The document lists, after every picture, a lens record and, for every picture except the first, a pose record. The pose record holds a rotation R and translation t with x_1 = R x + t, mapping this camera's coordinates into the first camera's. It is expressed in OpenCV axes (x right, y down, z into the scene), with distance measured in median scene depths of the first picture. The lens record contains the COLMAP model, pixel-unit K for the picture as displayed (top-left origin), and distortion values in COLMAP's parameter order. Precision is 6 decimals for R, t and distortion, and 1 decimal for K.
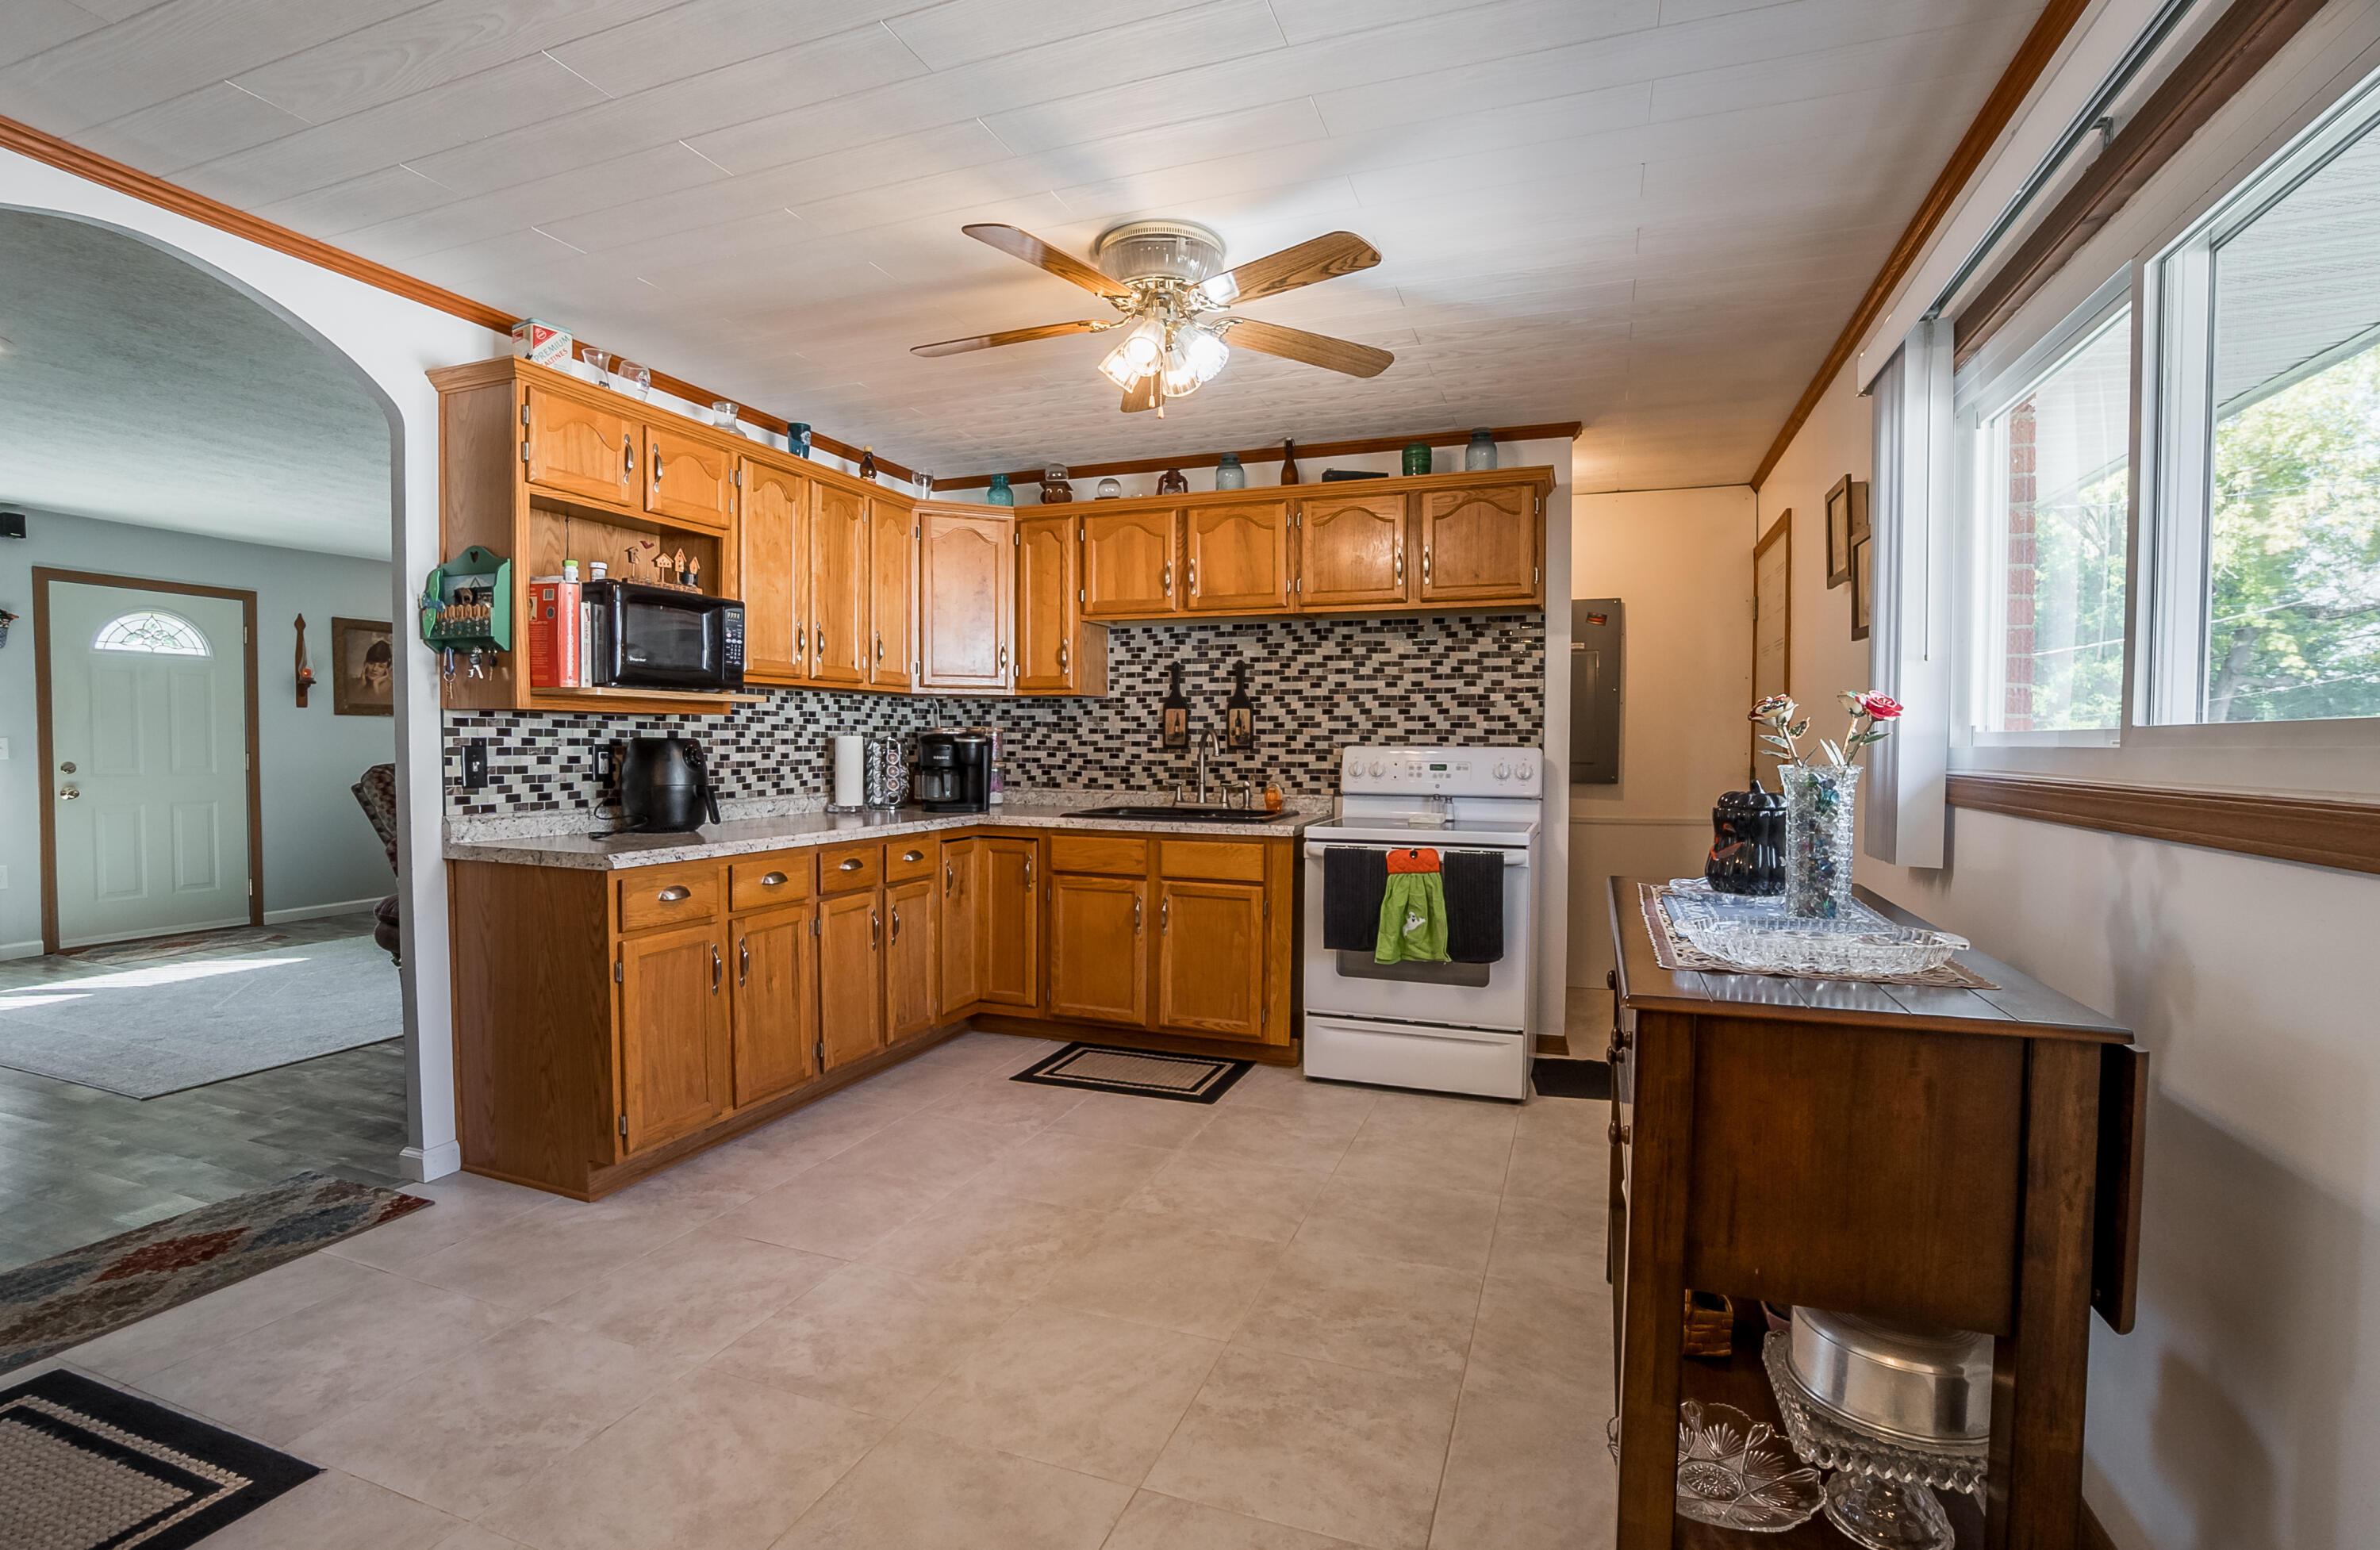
lens RADIAL K [[1096.8, 0, 1169.8], [0, 1096.8, 775.3], [0, 0, 1]] dist [-0.001465, 0.000133]
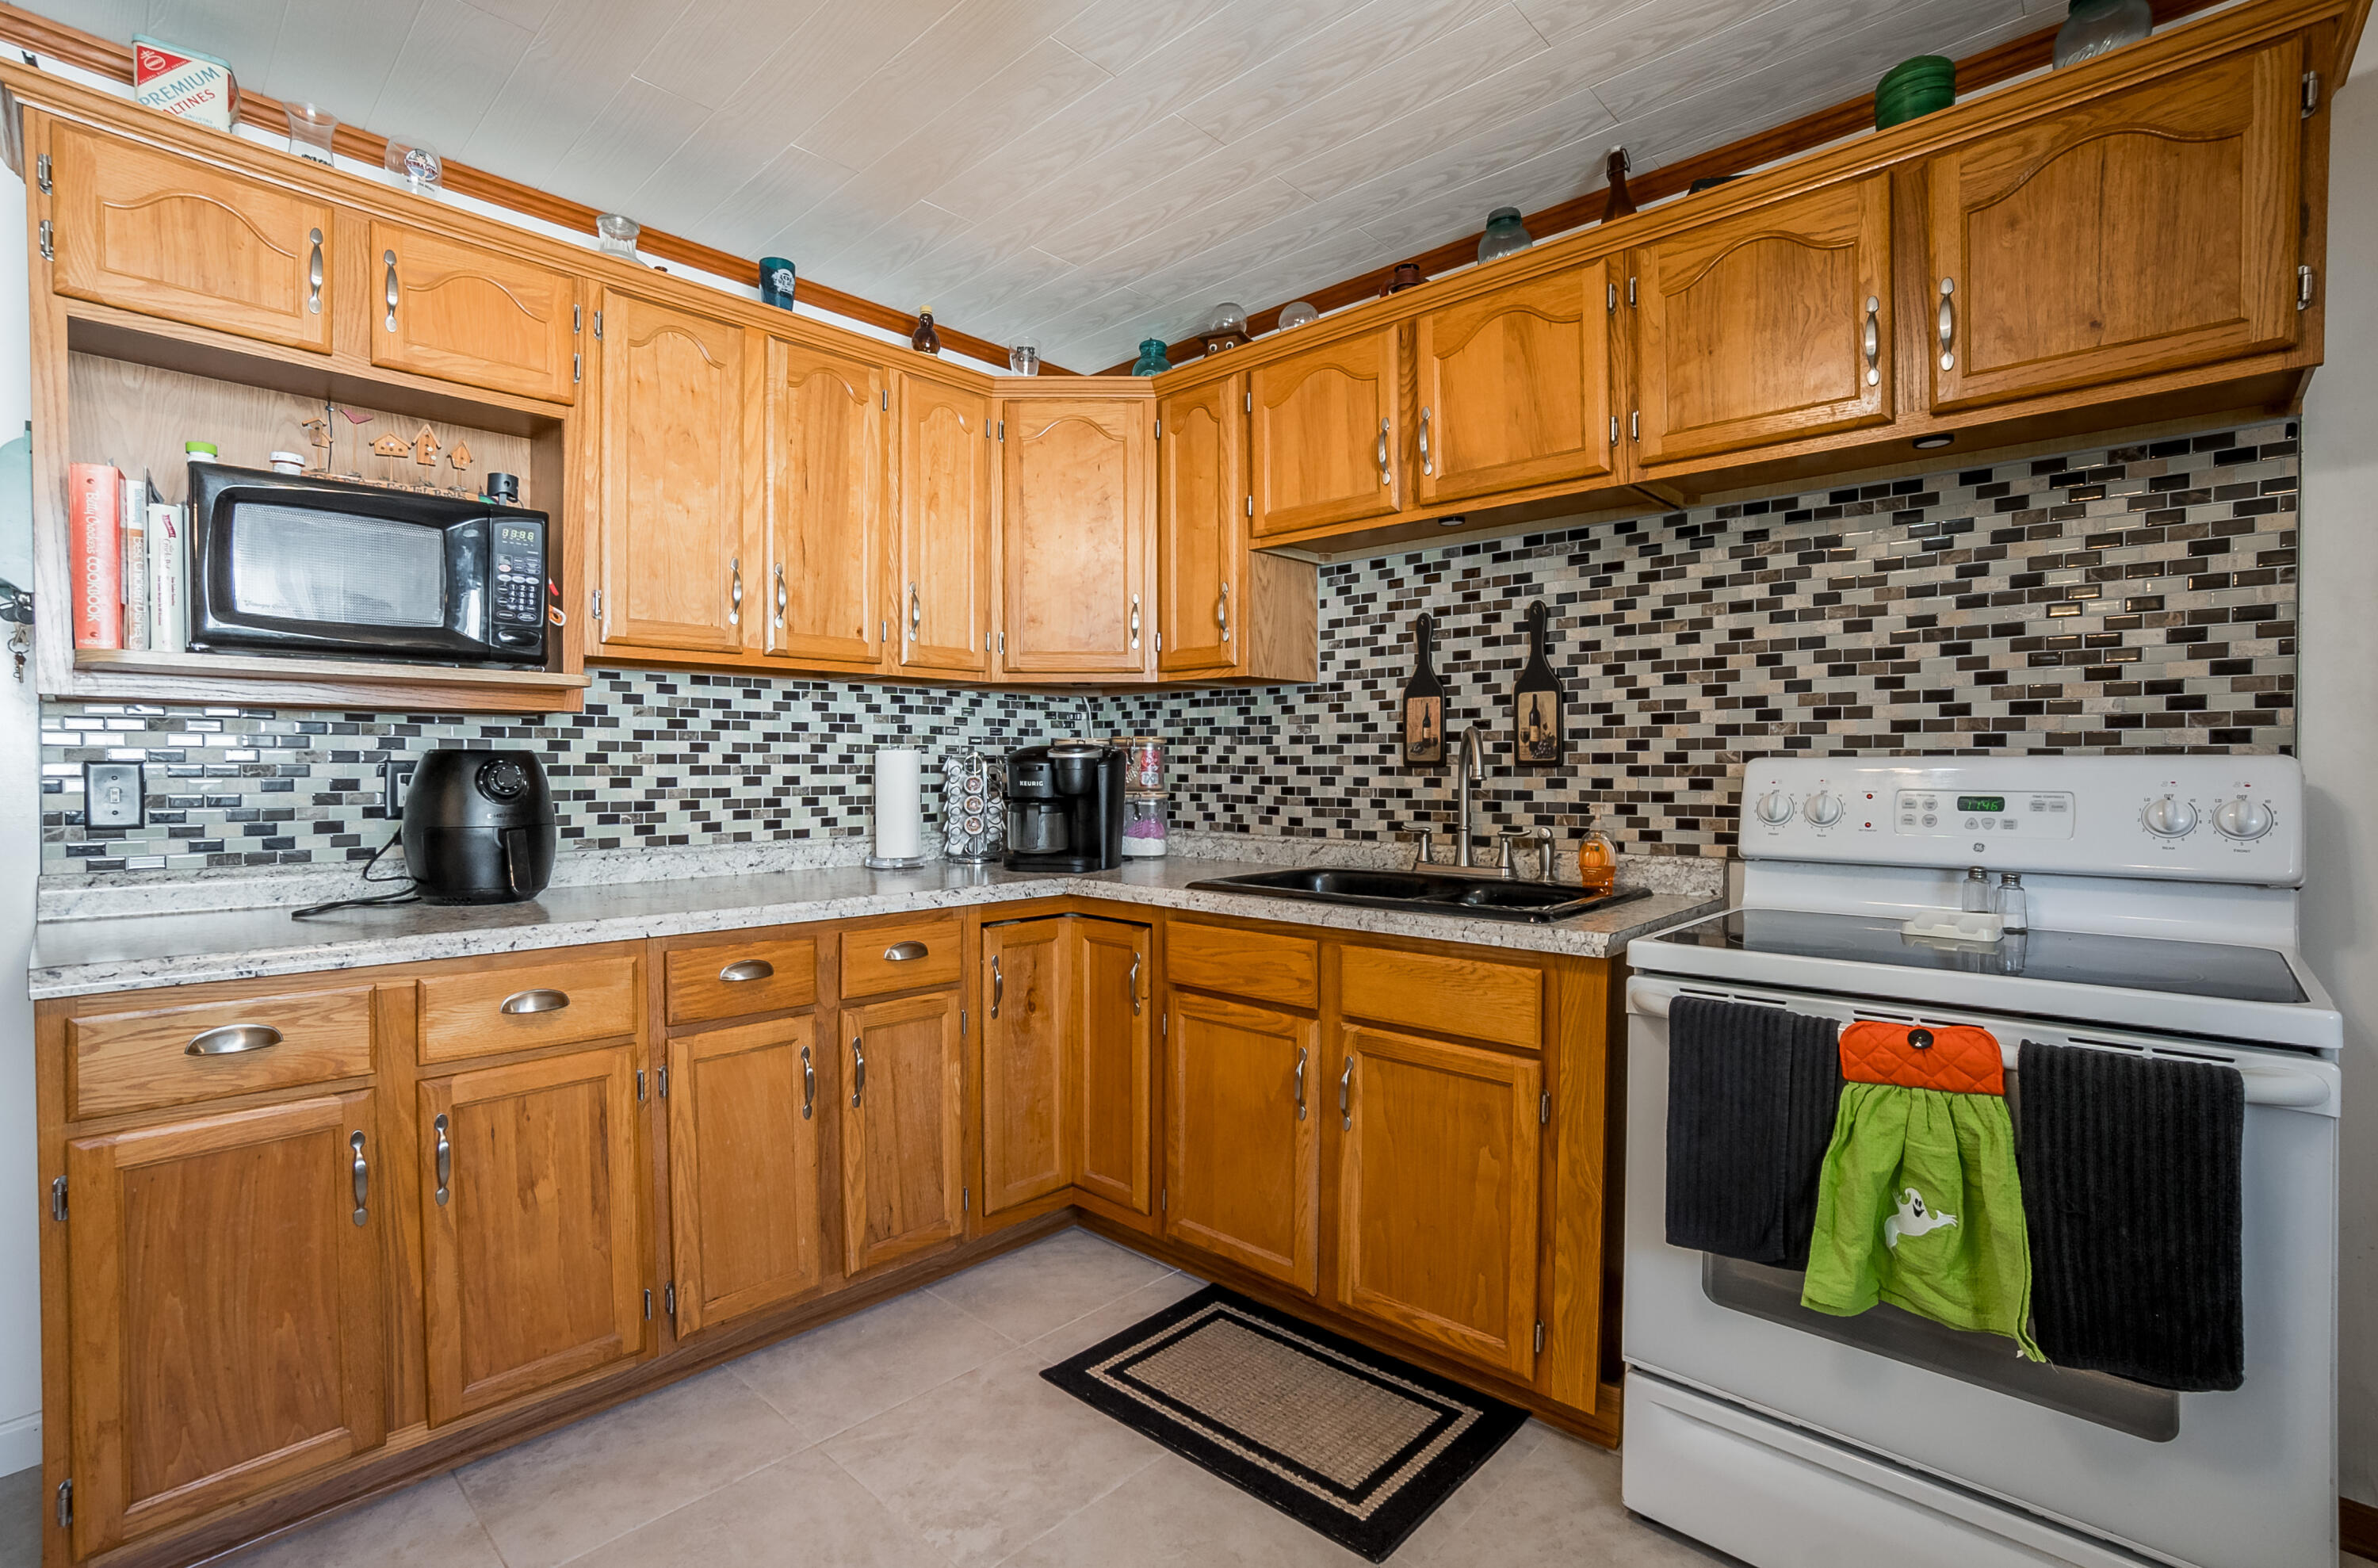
lens RADIAL K [[1083.3, 0, 1175.0], [0, 1083.3, 786.3], [0, 0, 1]] dist [-0.055230, 0.025046]
pose [[0.927799, 0.000043, -0.373081, 0.103832], [-0.006736, 0.999839, -0.016635, -0.005059], [0.373020, 0.017947, 0.927650, 0.486397]]
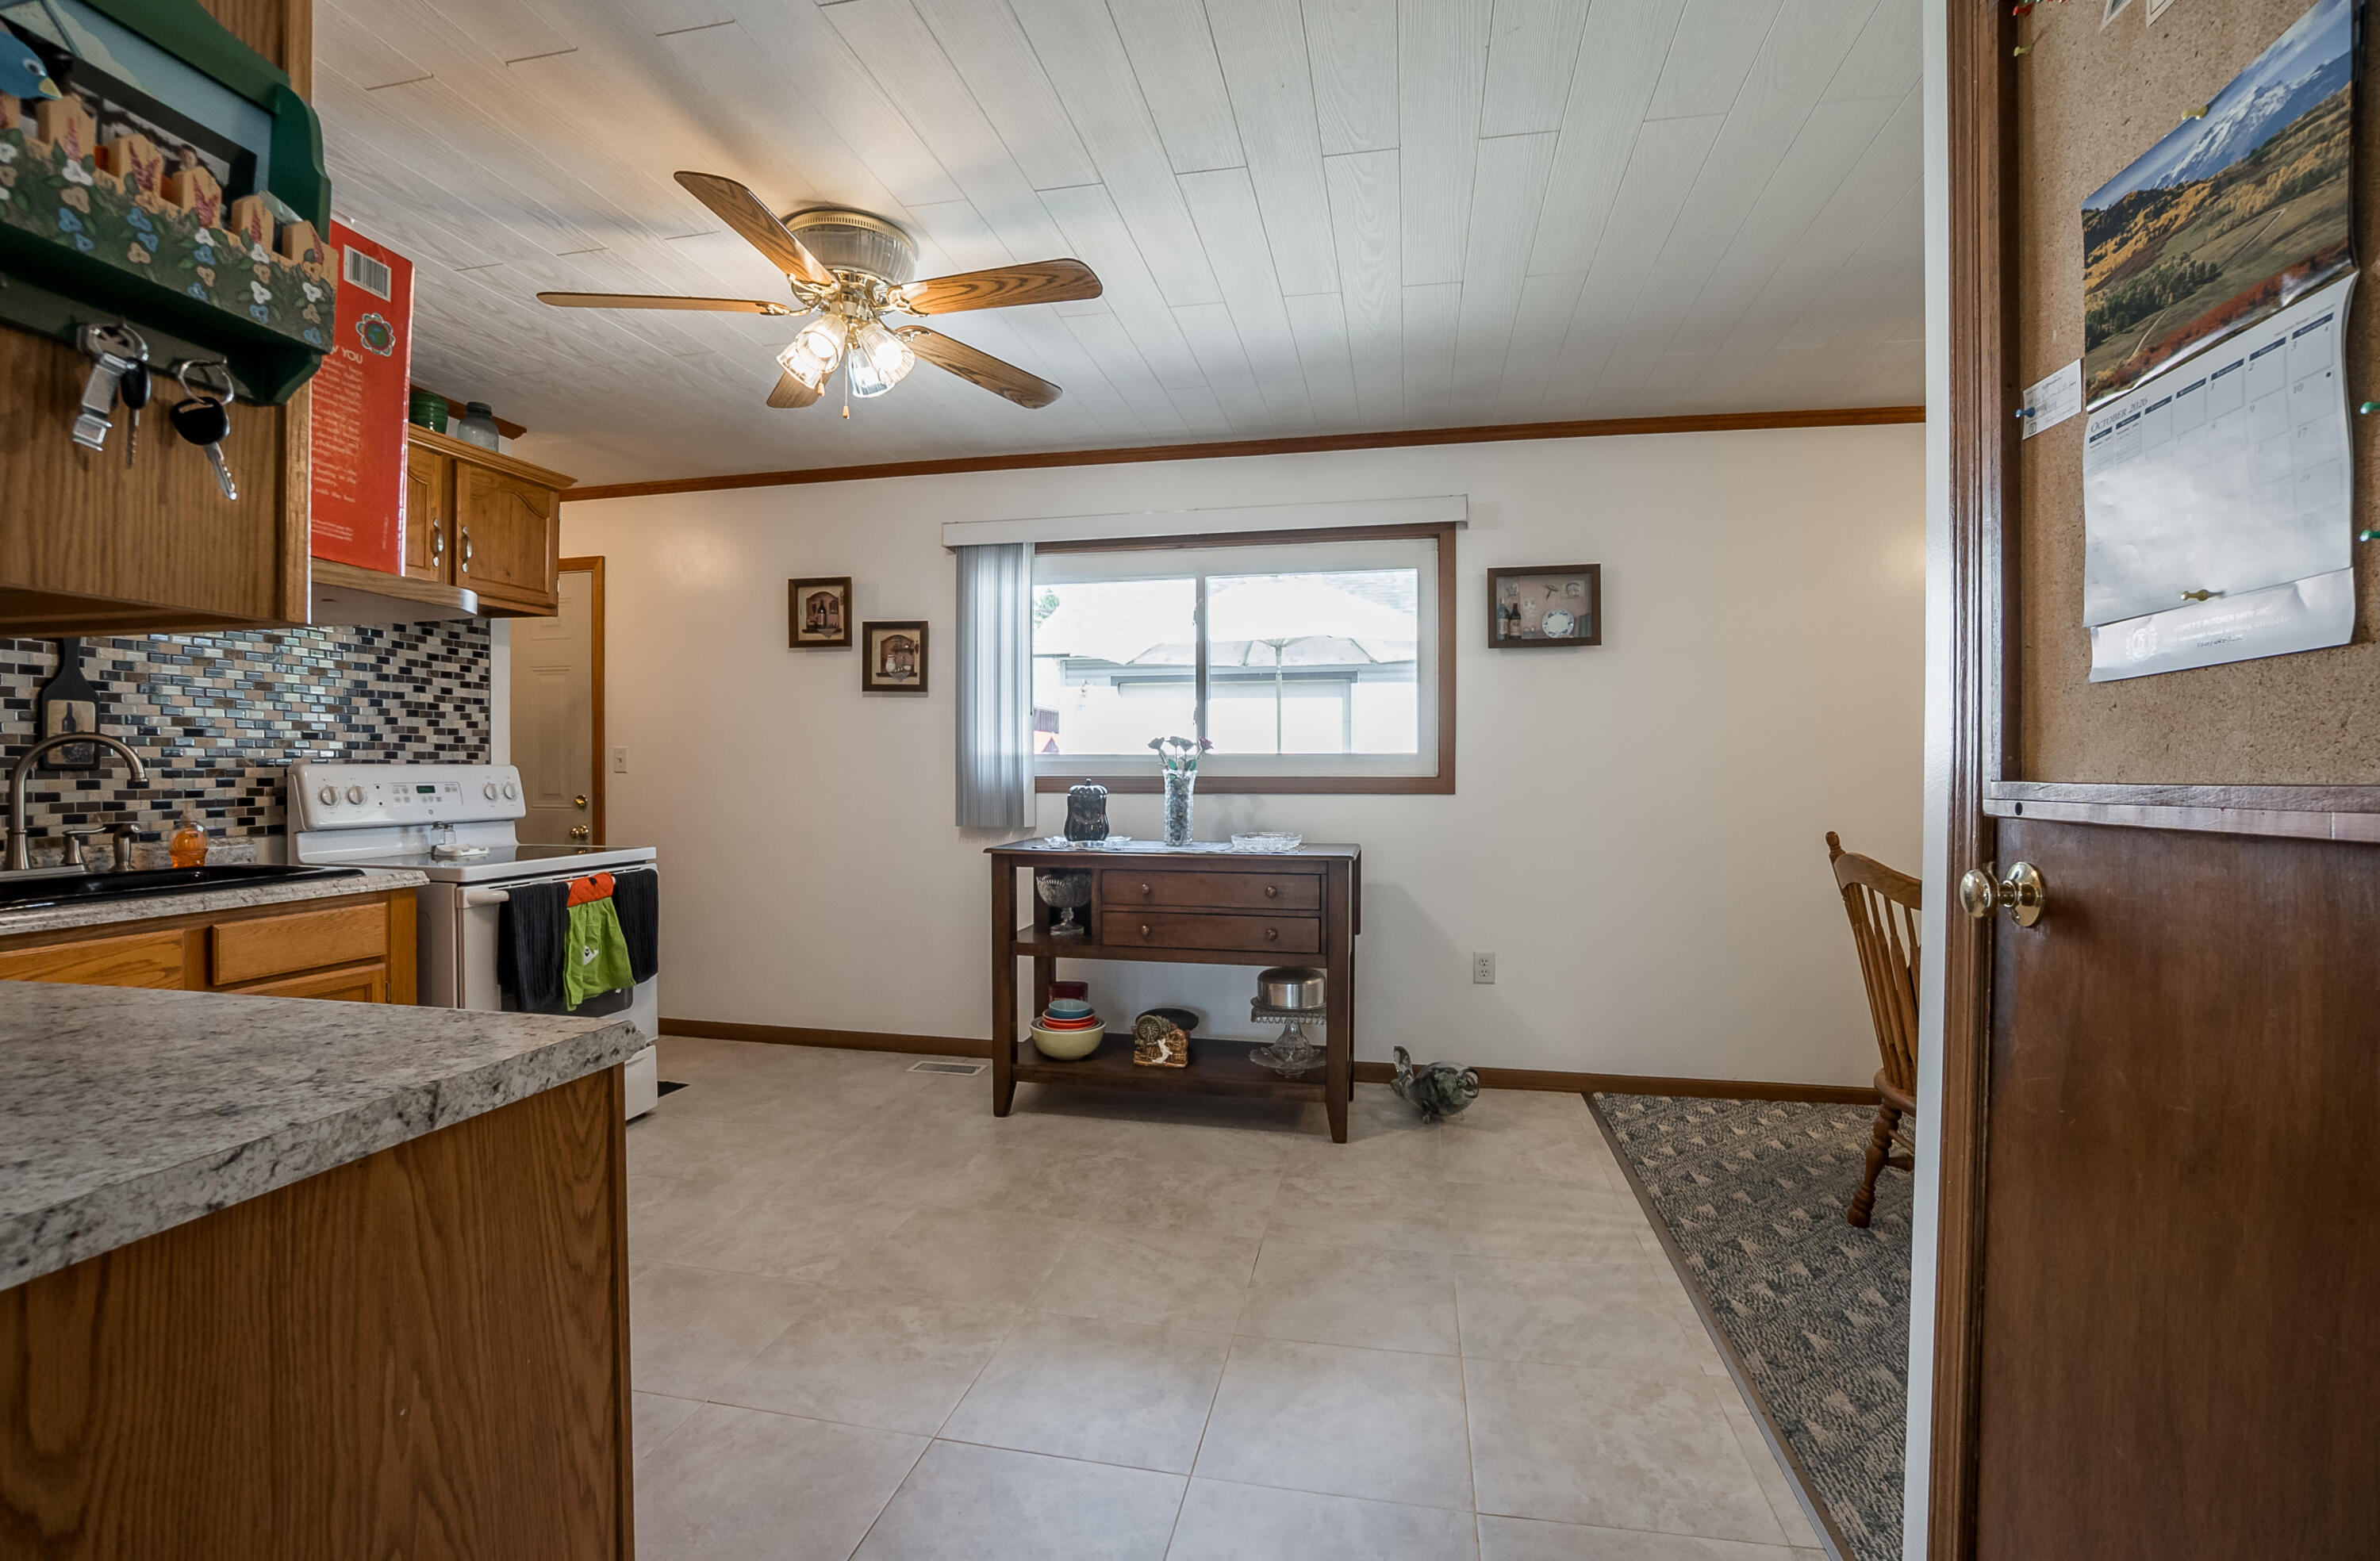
lens RADIAL K [[1064.9, 0, 1190.0], [0, 1064.9, 780.5], [0, 0, 1]] dist [-0.022106, 0.000089]
pose [[-0.159764, -0.017699, 0.986997, -0.618094], [0.029475, 0.999308, 0.022691, -0.014784], [-0.986715, 0.032717, -0.159132, 0.550916]]
